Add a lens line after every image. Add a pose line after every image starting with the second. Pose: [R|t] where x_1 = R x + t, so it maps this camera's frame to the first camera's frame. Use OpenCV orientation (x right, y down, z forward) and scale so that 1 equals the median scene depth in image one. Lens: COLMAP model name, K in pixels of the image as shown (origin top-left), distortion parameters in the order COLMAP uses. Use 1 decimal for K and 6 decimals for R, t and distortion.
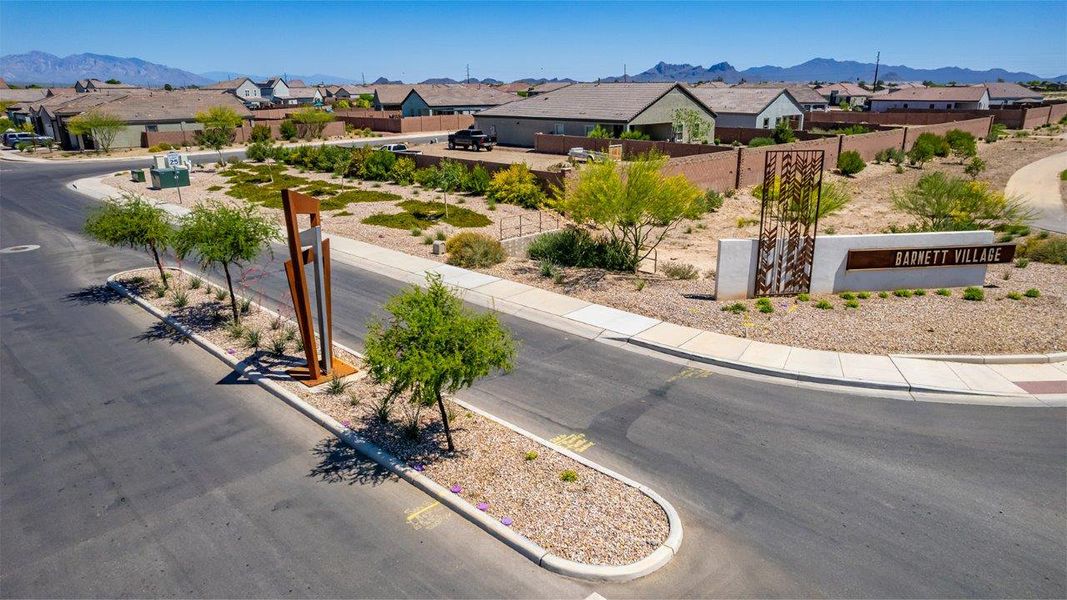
lens RADIAL K [[695.0, 0, 540.2], [0, 695.0, 297.2], [0, 0, 1]] dist [-0.083732, 0.079094]
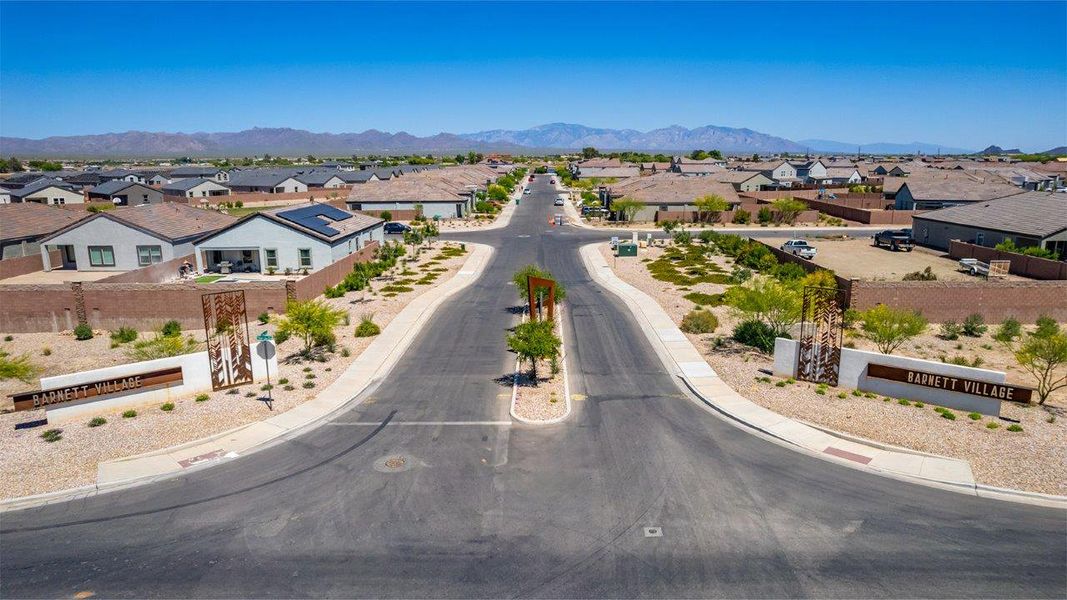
lens RADIAL K [[695.0, 0, 540.2], [0, 695.0, 297.2], [0, 0, 1]] dist [-0.083732, 0.079094]
pose [[0.692901, 0.146037, -0.706089, 0.941887], [-0.208513, 0.978017, -0.002340, -0.054420], [0.690225, 0.148851, 0.708119, -0.487053]]
